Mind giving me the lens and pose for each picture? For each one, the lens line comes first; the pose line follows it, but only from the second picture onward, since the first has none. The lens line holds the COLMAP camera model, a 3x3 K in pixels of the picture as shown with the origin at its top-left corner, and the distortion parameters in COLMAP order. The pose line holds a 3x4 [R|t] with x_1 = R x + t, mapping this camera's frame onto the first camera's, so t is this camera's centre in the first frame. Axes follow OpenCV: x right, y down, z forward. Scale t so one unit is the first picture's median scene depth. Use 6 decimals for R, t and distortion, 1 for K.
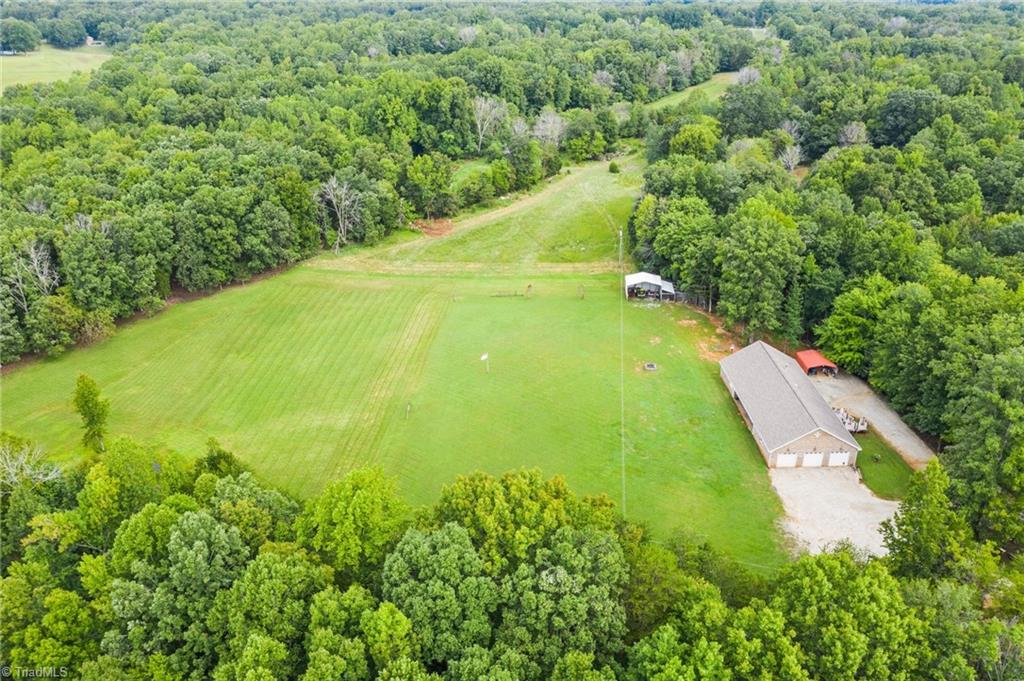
lens RADIAL K [[824.7, 0, 495.7], [0, 824.7, 321.7], [0, 0, 1]] dist [-0.042796, 0.009546]
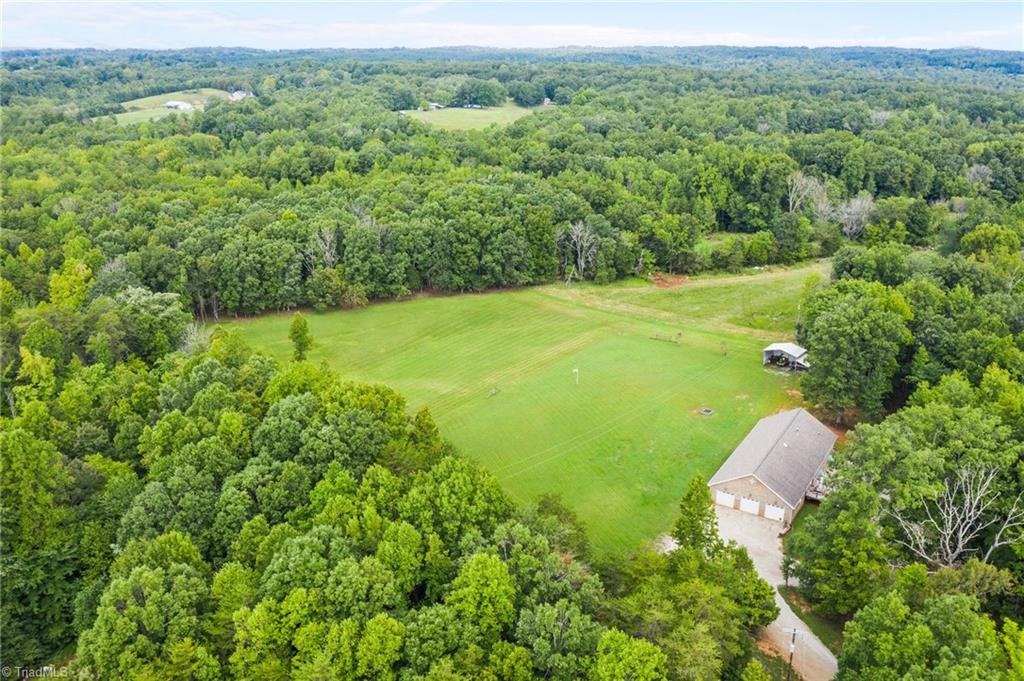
lens RADIAL K [[886.1, 0, 512.0], [0, 886.1, 340.5], [0, 0, 1]] dist [-0.040280, 0.003487]
pose [[0.831515, 0.191002, -0.521634, 0.398004], [-0.234136, 0.972050, -0.017300, 0.031481], [0.503750, 0.136519, 0.852994, -0.085629]]
